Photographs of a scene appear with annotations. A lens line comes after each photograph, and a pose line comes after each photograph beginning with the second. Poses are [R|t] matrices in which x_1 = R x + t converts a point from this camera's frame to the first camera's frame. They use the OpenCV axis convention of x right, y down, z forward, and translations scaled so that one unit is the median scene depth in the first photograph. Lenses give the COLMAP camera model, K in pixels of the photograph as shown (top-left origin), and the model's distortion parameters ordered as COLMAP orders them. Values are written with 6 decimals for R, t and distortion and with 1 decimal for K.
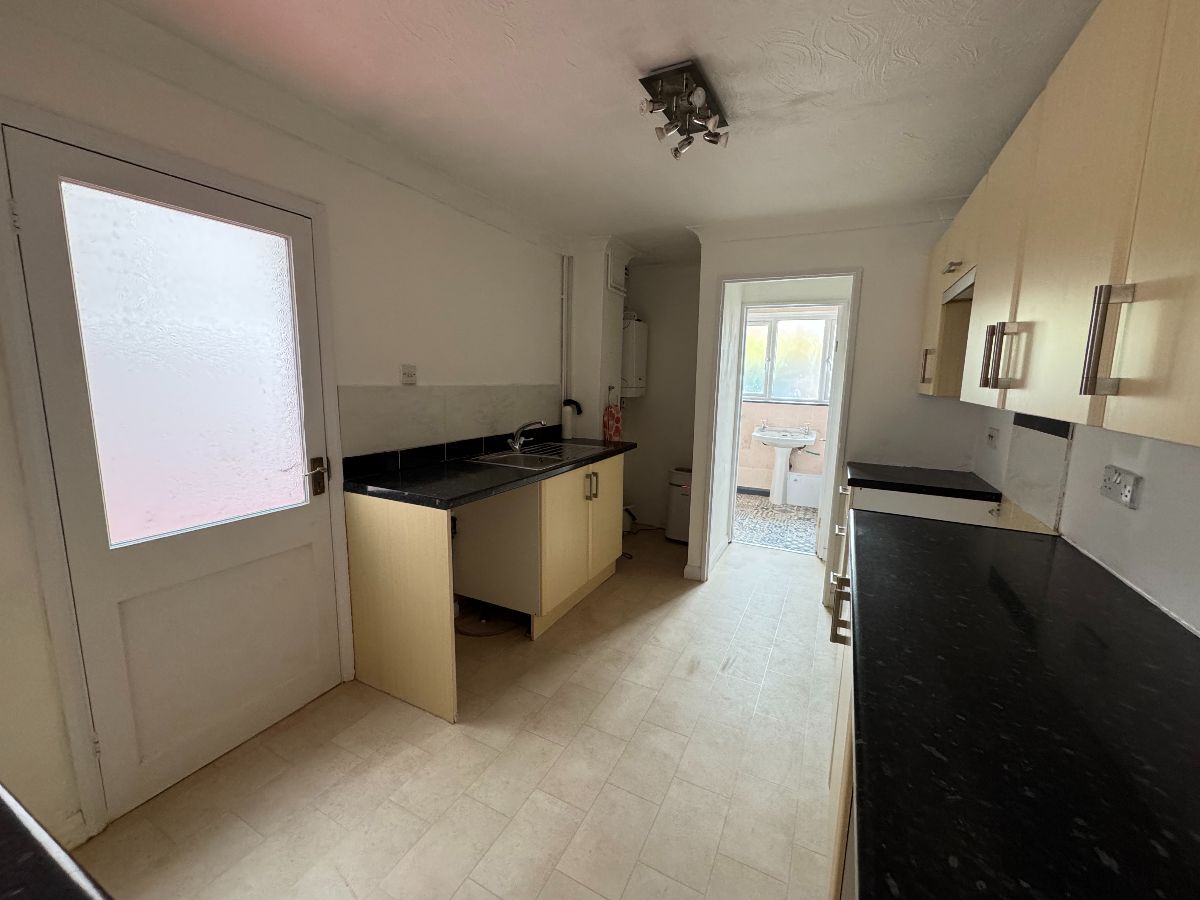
lens RADIAL K [[479.1, 0, 601.8], [0, 479.1, 447.8], [0, 0, 1]] dist [-0.003394, 0.000617]
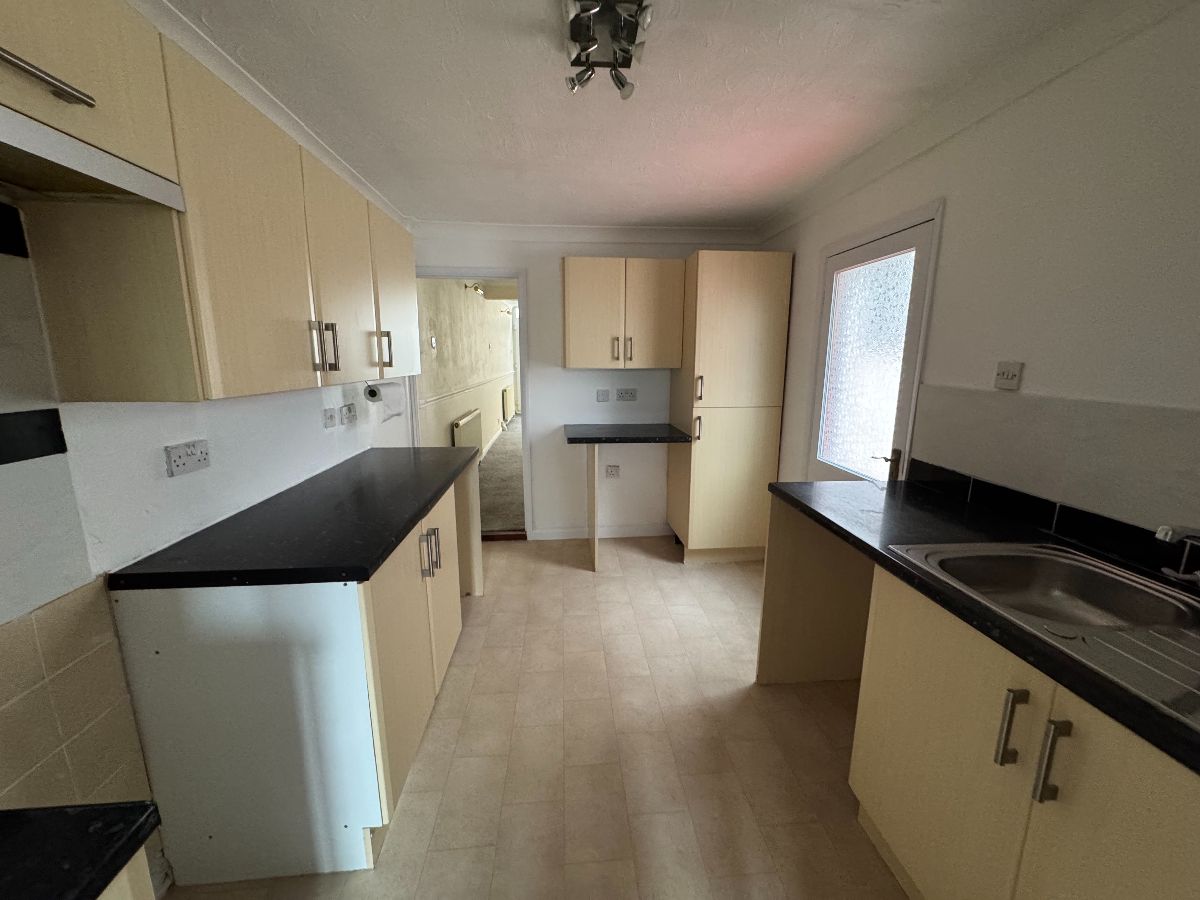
lens RADIAL K [[479.1, 0, 598.2], [0, 479.1, 448.8], [0, 0, 1]] dist [-0.003394, 0.000617]
pose [[-0.858828, 0.071261, -0.507282, 0.455366], [-0.102924, 0.946078, 0.307153, -0.208418], [0.501817, 0.316003, -0.805184, 1.320433]]
